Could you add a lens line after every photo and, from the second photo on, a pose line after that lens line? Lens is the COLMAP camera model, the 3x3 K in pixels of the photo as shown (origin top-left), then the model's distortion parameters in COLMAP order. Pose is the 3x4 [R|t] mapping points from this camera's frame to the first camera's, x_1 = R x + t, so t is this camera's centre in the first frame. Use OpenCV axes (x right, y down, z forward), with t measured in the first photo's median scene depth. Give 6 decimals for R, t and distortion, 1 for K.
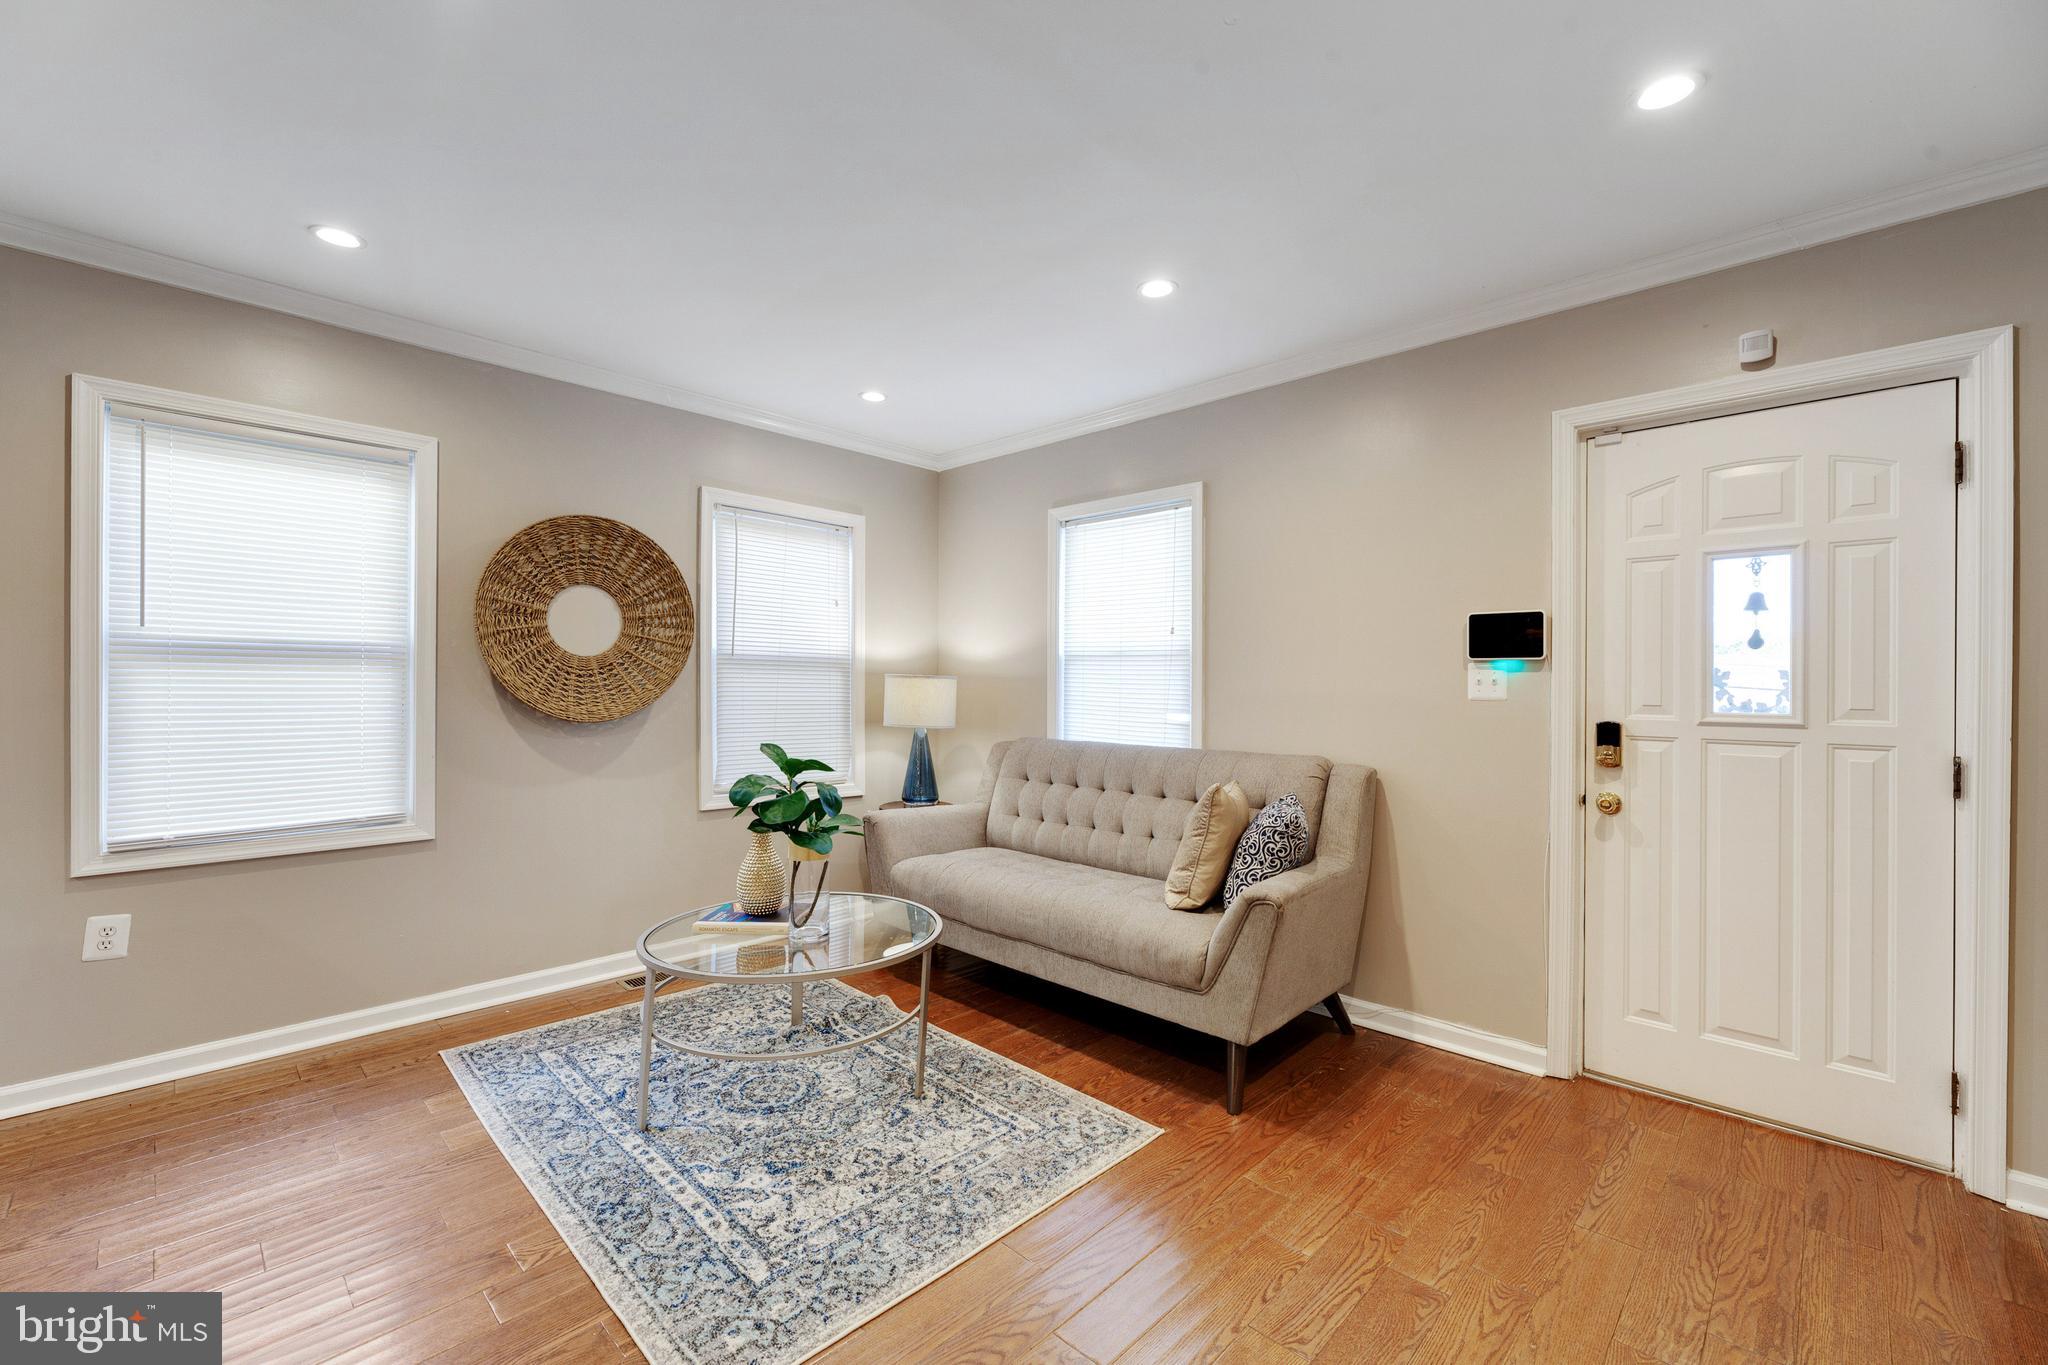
lens RADIAL K [[838.4, 0, 1011.4], [0, 838.4, 675.8], [0, 0, 1]] dist [-0.002084, 0.000345]
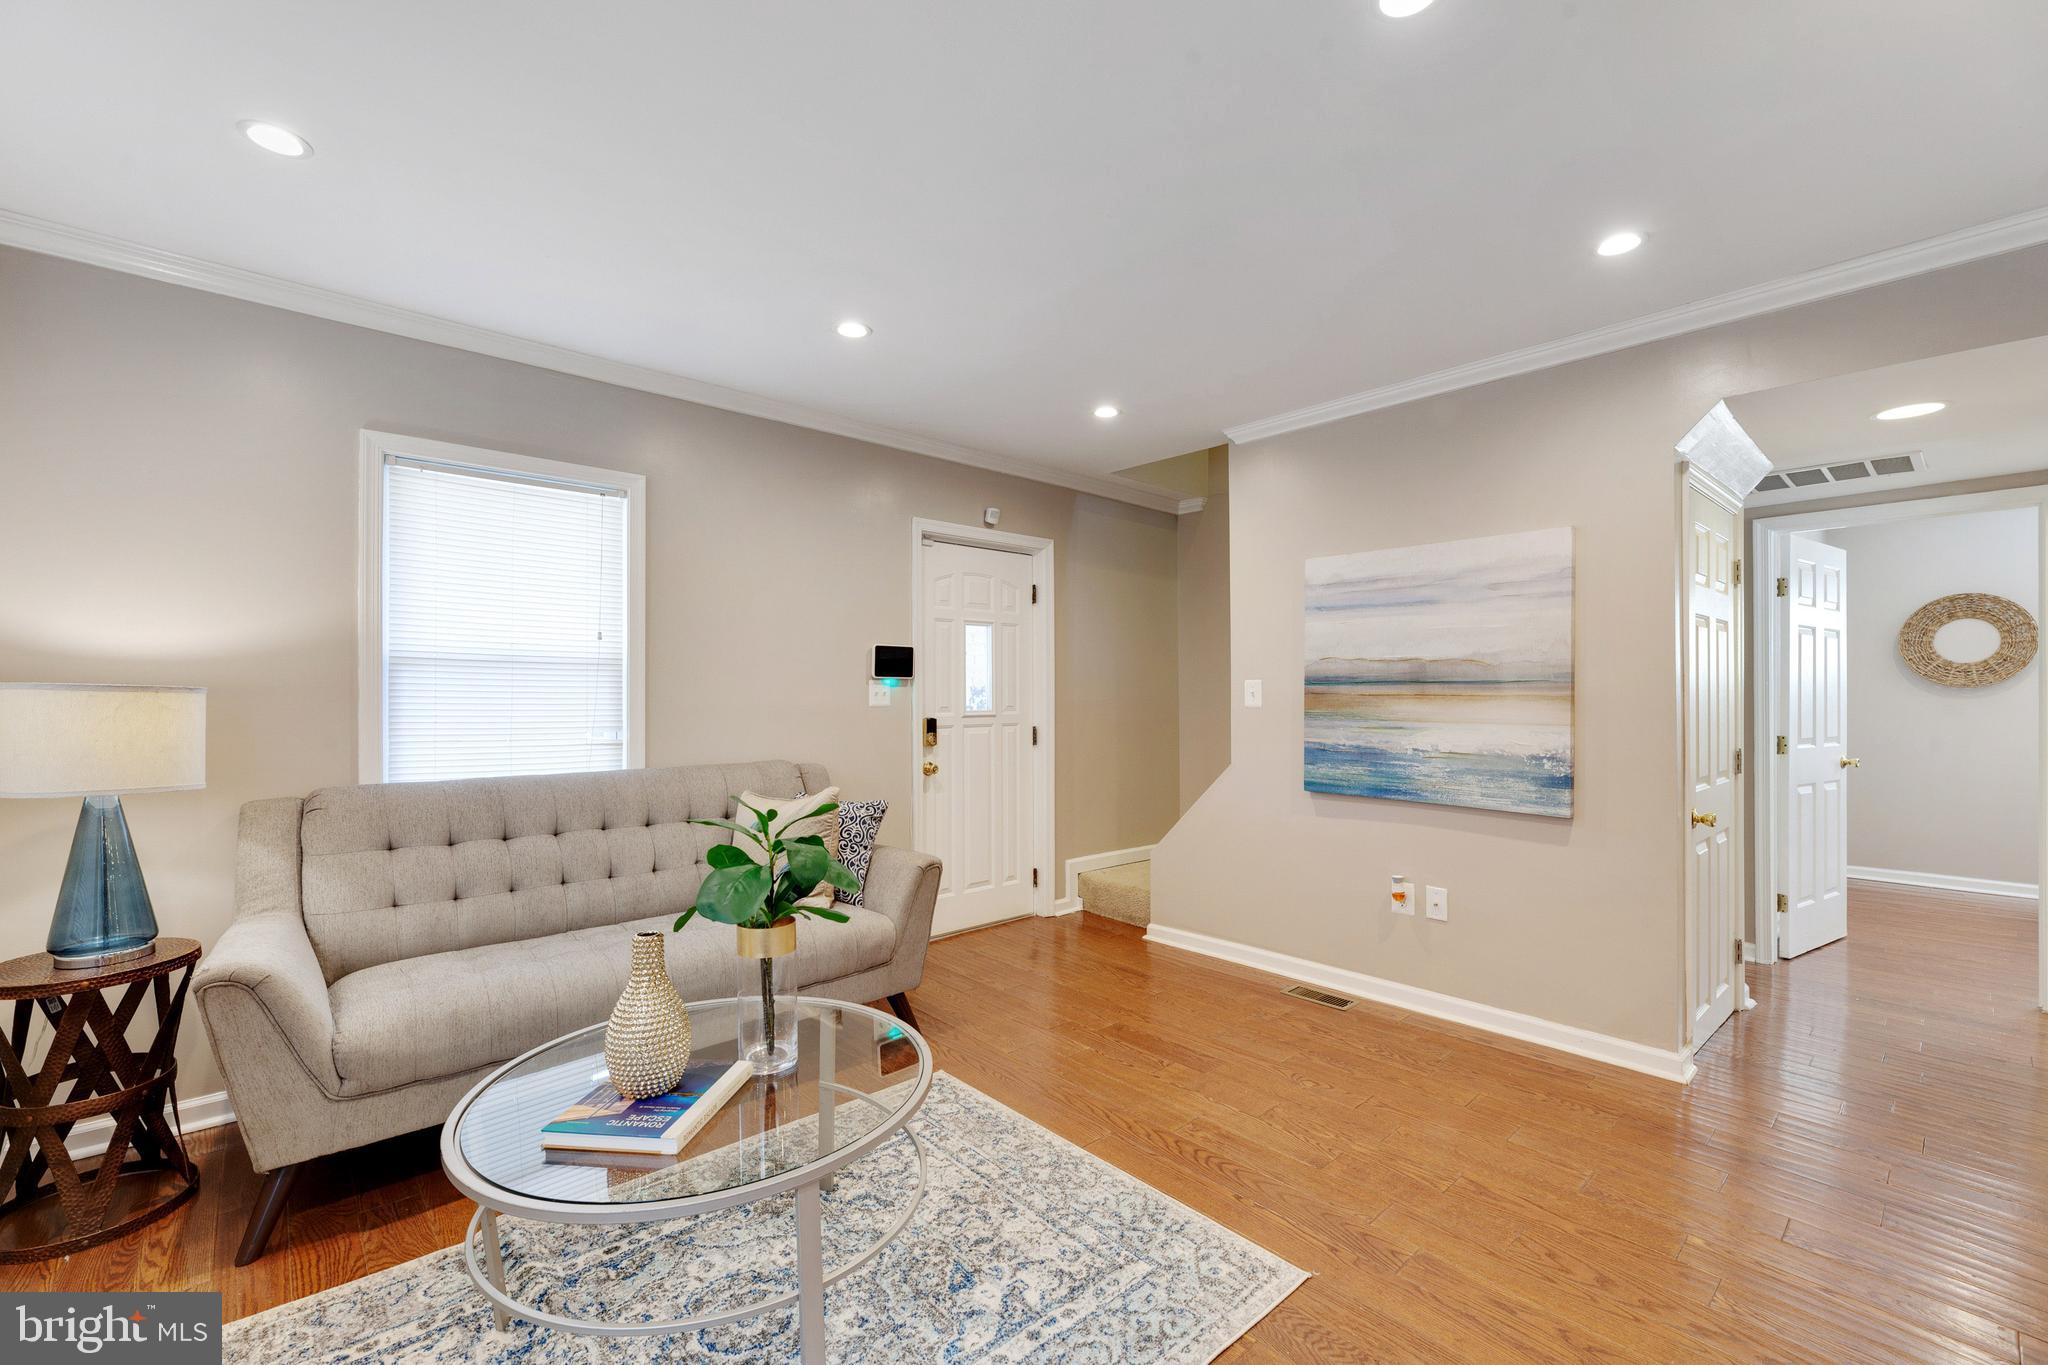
lens RADIAL K [[838.4, 0, 1024.4], [0, 838.4, 682.3], [0, 0, 1]] dist [-0.002084, 0.000345]
pose [[0.069926, 0.008185, 0.997519, -0.835223], [-0.005721, 0.999953, -0.007804, -0.002263], [-0.997536, -0.005161, 0.069970, 0.663556]]
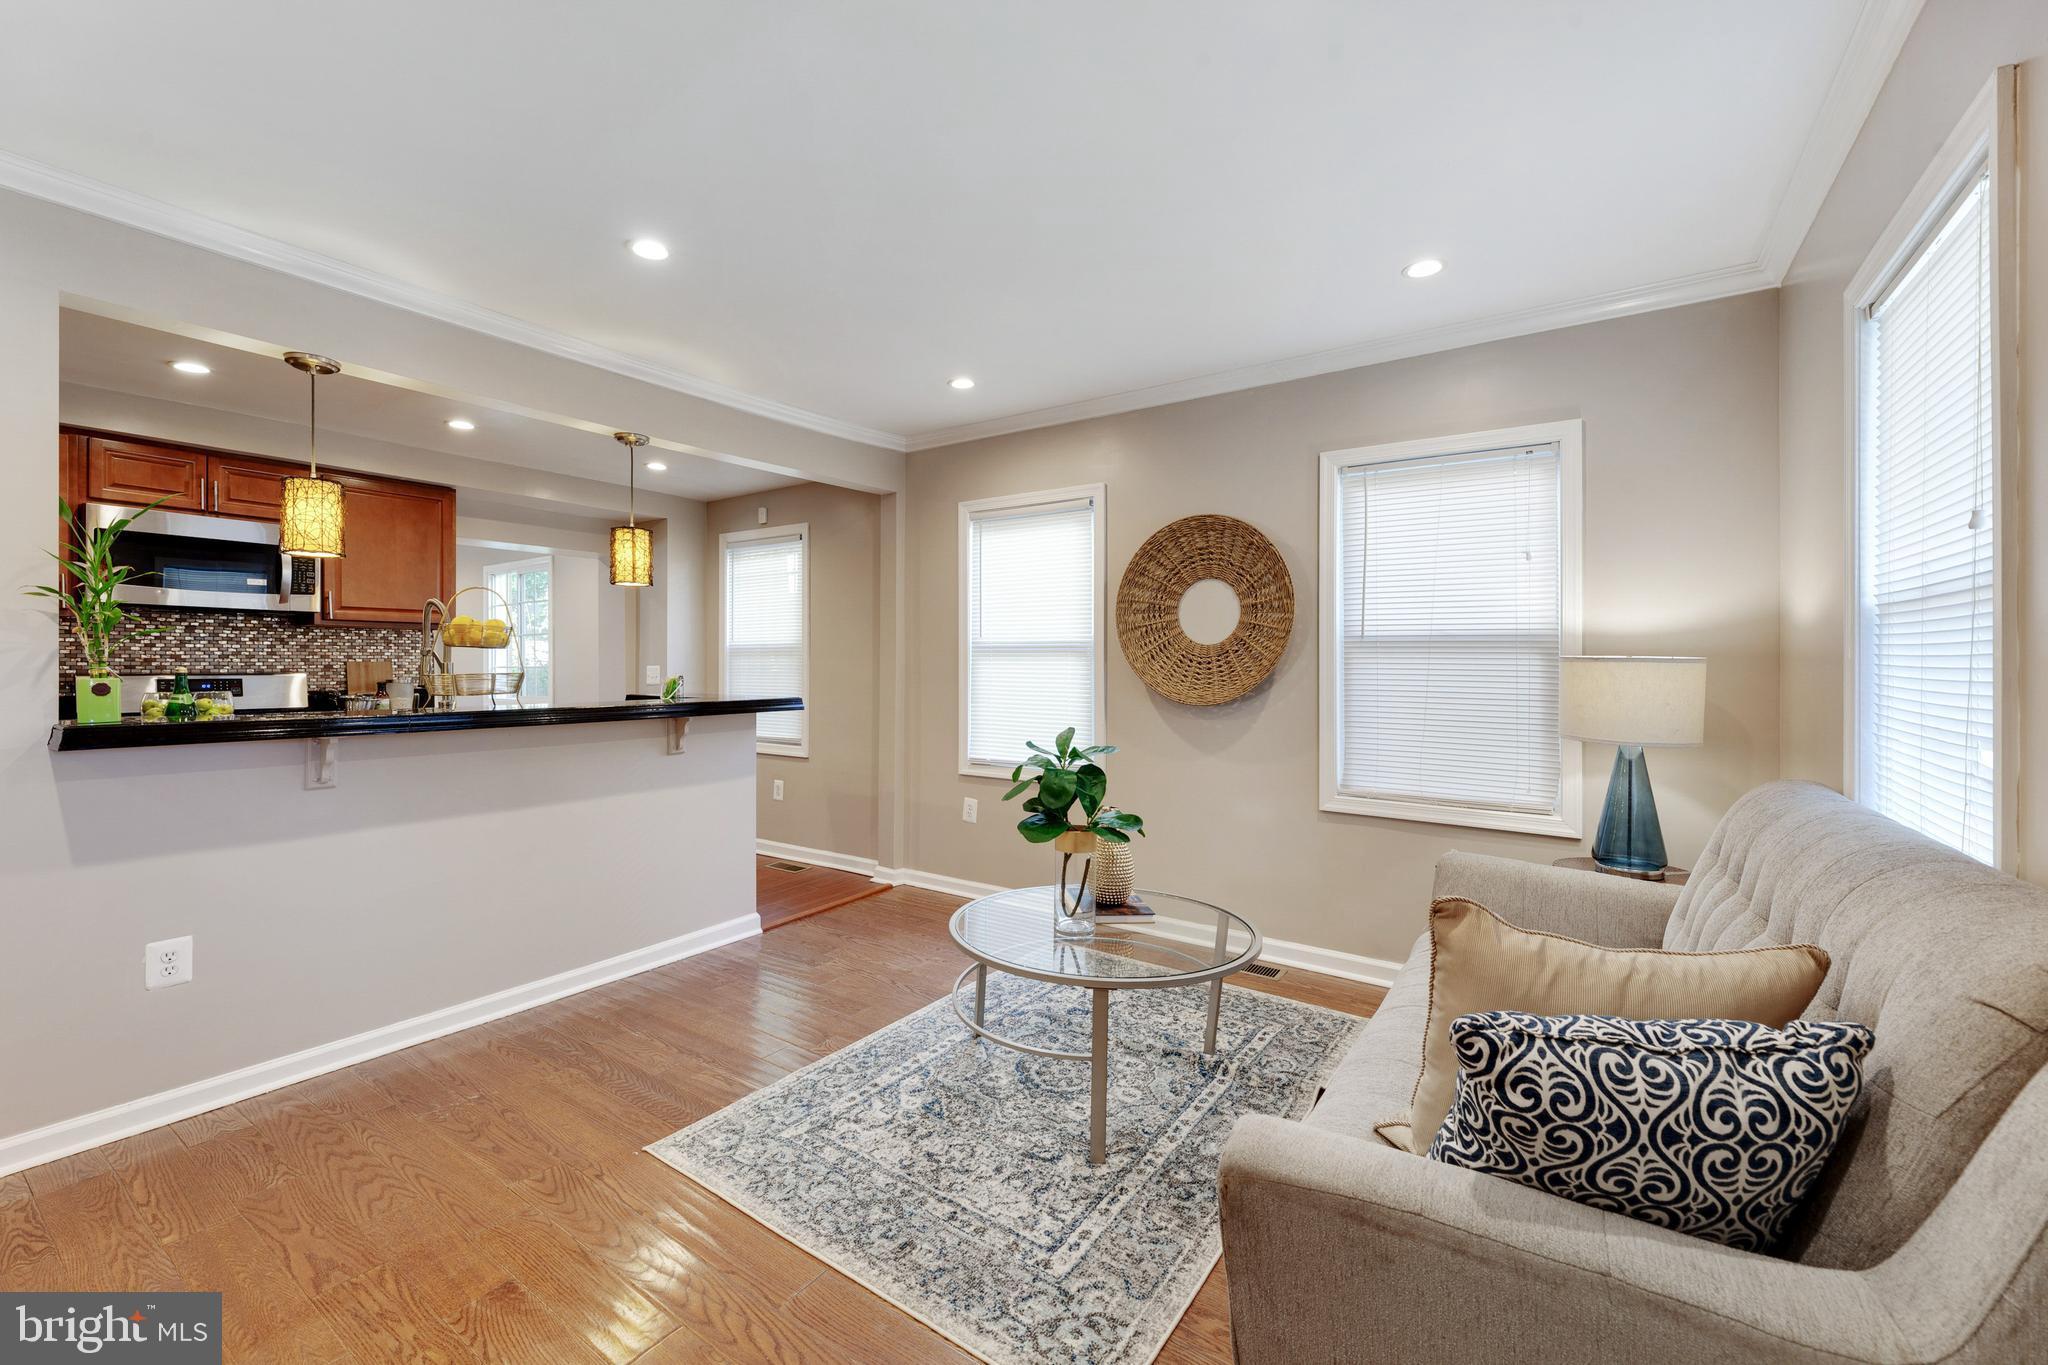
lens RADIAL K [[835.6, 0, 1023.0], [0, 835.6, 674.5], [0, 0, 1]] dist [0.012498, 0.000080]
pose [[0.168654, 0.004355, -0.985666, 0.621024], [0.004092, 0.999979, 0.005119, 0.009678], [0.985667, -0.004897, 0.168633, 0.701805]]
